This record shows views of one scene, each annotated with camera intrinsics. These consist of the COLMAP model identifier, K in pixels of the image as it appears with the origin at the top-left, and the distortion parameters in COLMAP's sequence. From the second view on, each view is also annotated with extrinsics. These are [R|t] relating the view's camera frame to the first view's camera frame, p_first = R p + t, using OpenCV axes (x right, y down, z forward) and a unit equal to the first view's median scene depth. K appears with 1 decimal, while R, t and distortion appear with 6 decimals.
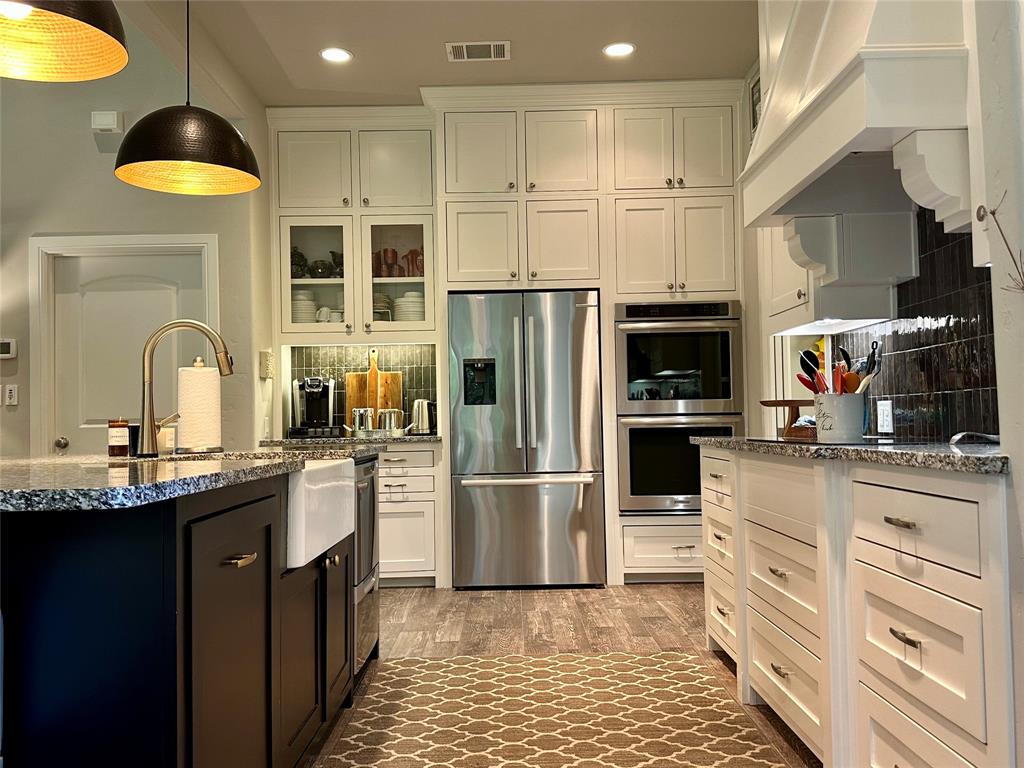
lens RADIAL K [[913.3, 0, 514.6], [0, 913.3, 387.9], [0, 0, 1]] dist [0.128363, -0.007358]
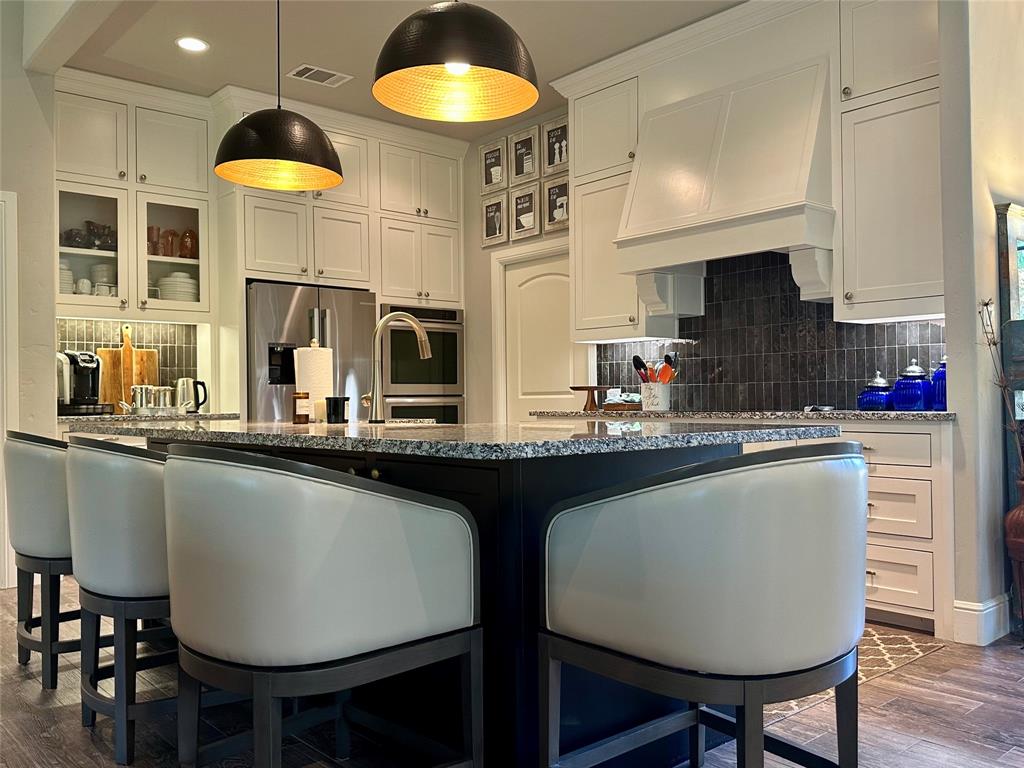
lens RADIAL K [[865.1, 0, 512.0], [0, 865.1, 384.0], [0, 0, 1]] dist [0.025223, -0.009120]
pose [[0.747737, 0.023725, 0.663571, -0.484938], [-0.030001, 0.999548, -0.001932, 0.010296], [-0.663317, -0.018463, 0.748111, 0.027303]]
